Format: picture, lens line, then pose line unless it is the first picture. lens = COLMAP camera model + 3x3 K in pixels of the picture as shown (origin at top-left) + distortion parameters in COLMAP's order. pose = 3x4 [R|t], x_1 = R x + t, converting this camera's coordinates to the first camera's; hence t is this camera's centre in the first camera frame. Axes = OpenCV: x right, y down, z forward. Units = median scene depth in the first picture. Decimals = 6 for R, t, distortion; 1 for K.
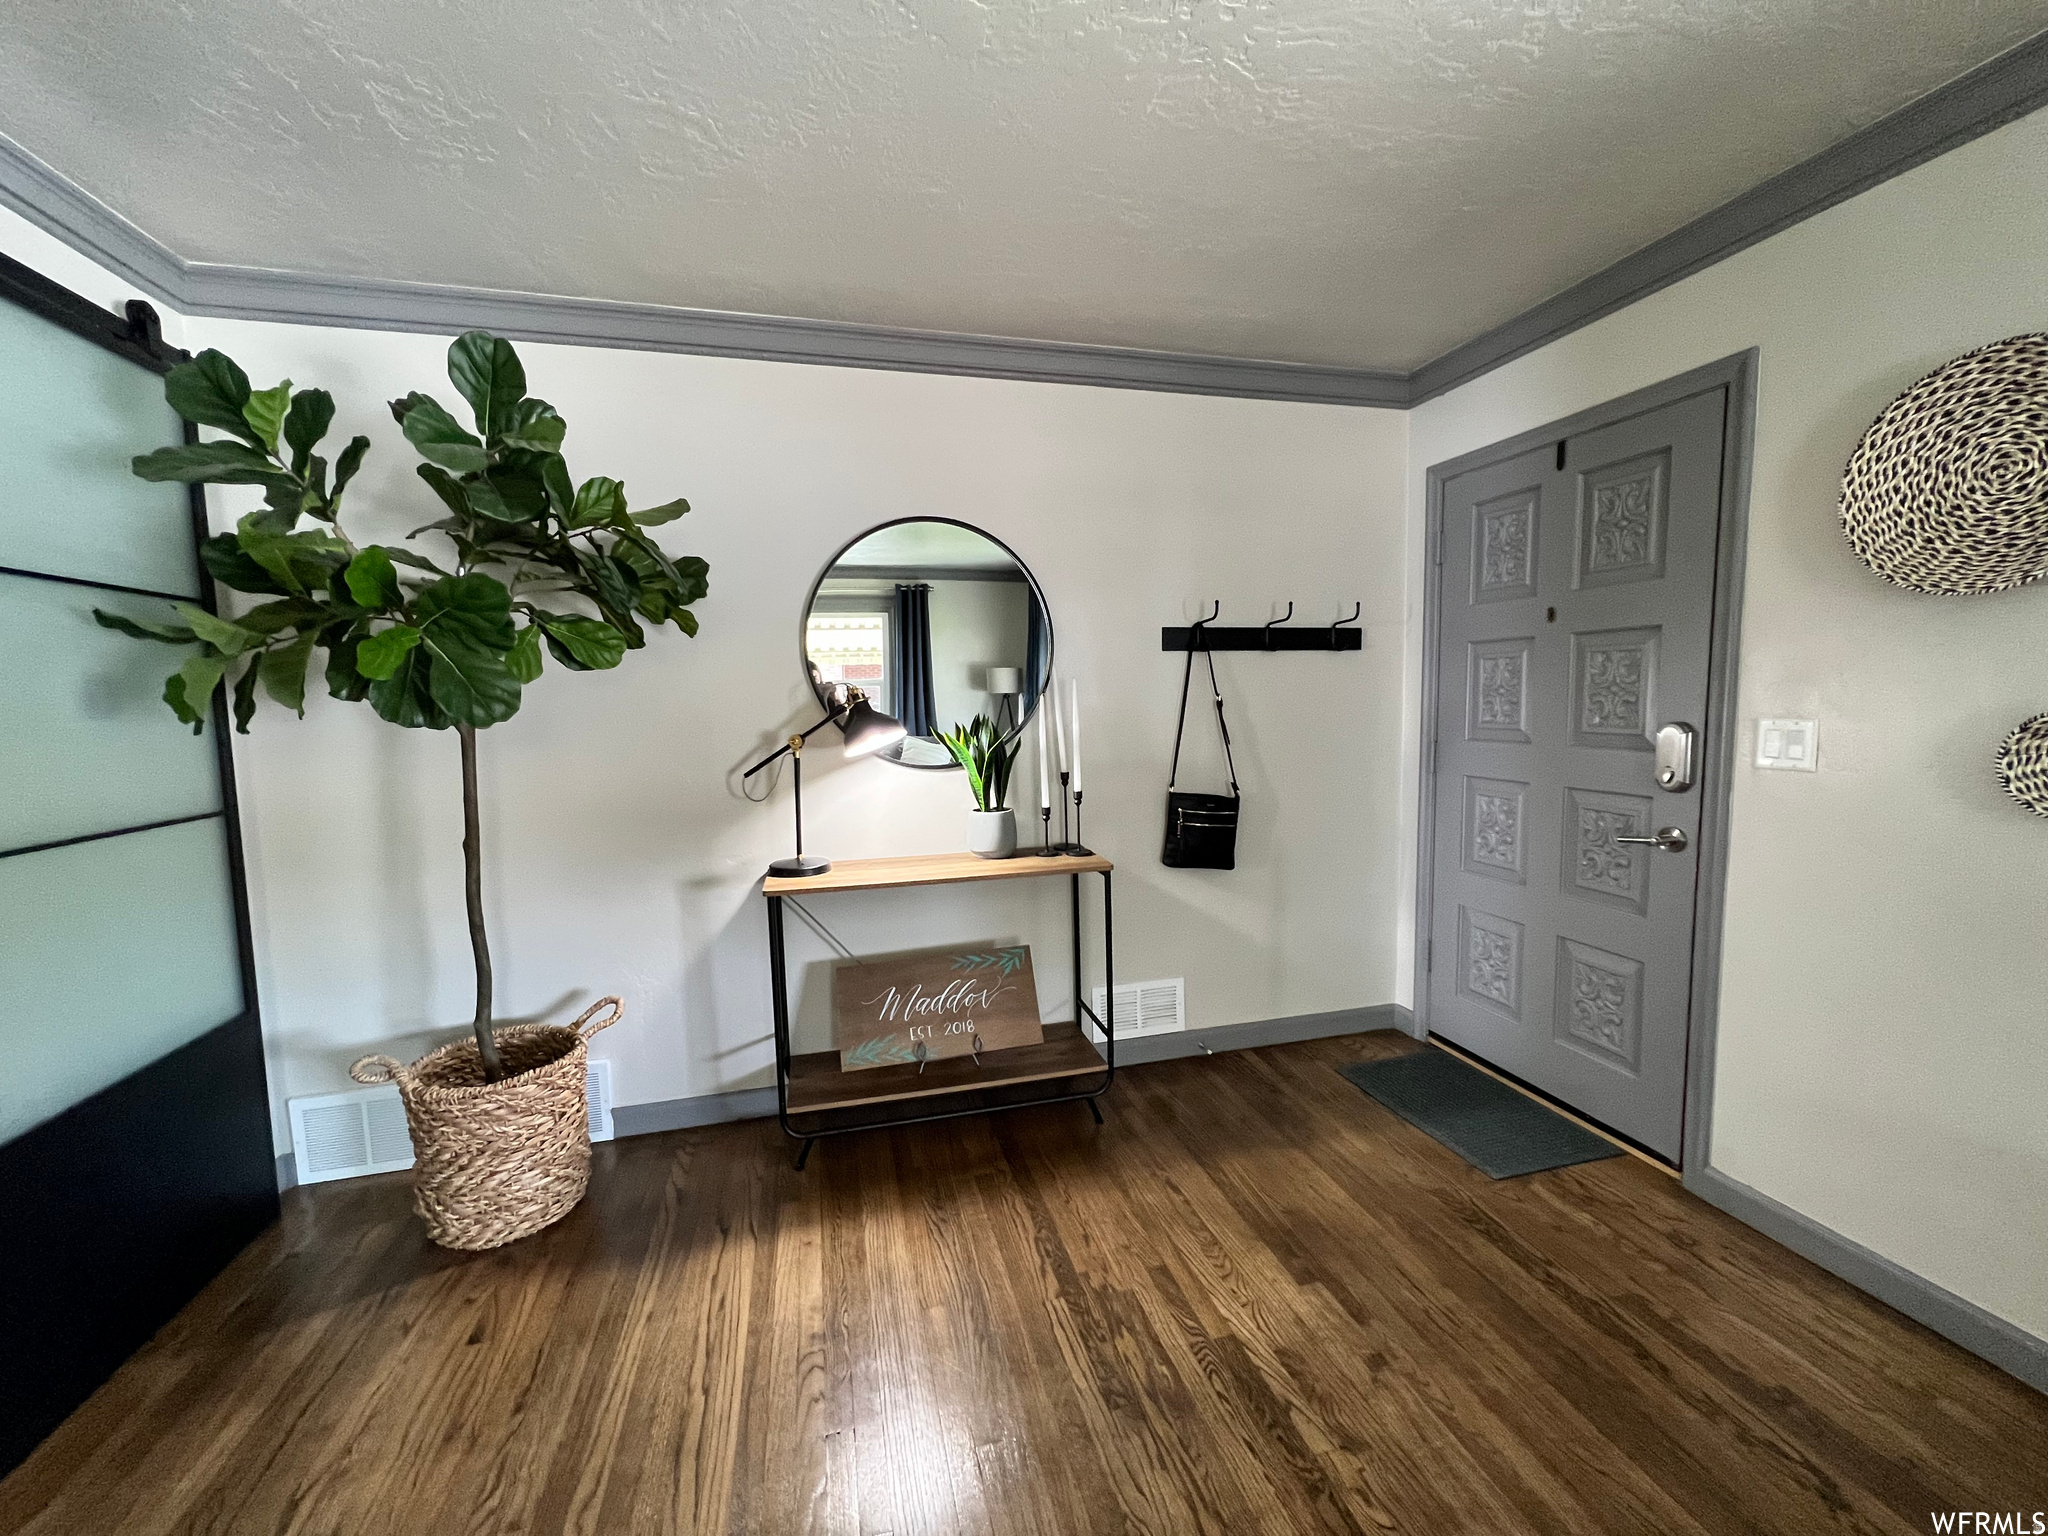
lens RADIAL K [[820.2, 0, 1021.0], [0, 820.2, 773.0], [0, 0, 1]] dist [-0.001048, -0.000075]
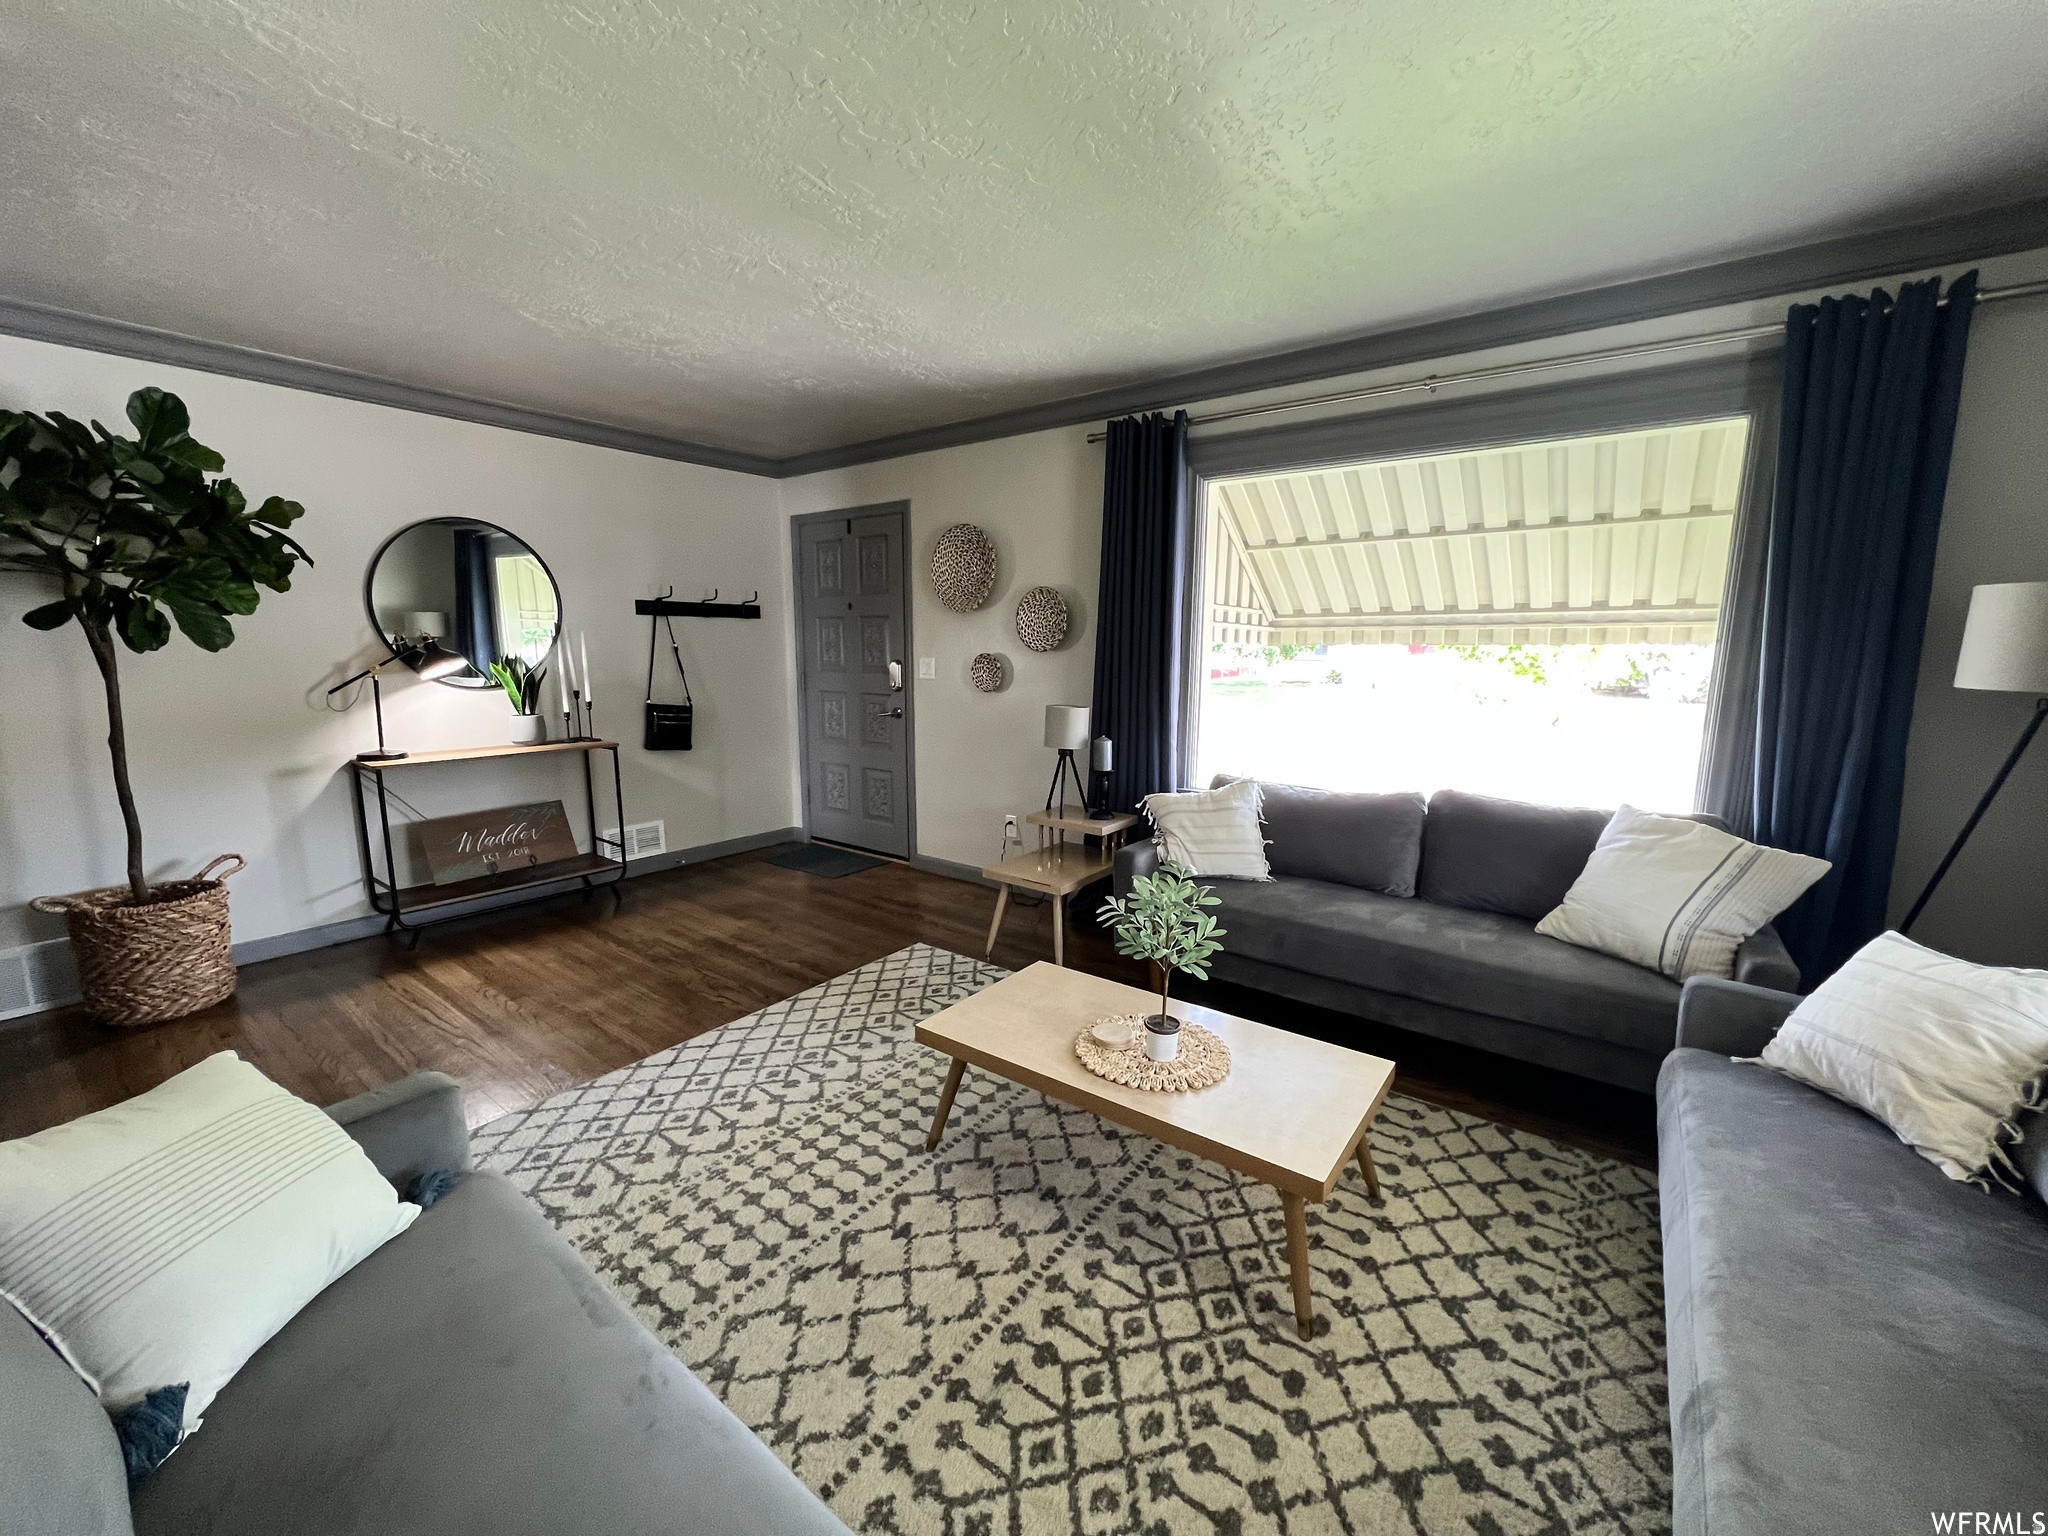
lens RADIAL K [[816.6, 0, 1024.2], [0, 816.6, 766.7], [0, 0, 1]] dist [-0.000648, 0.000285]
pose [[0.787301, -0.069105, 0.612684, -0.251219], [0.039045, 0.997293, 0.062313, 0.084511], [-0.615332, -0.025137, 0.787867, -0.800123]]
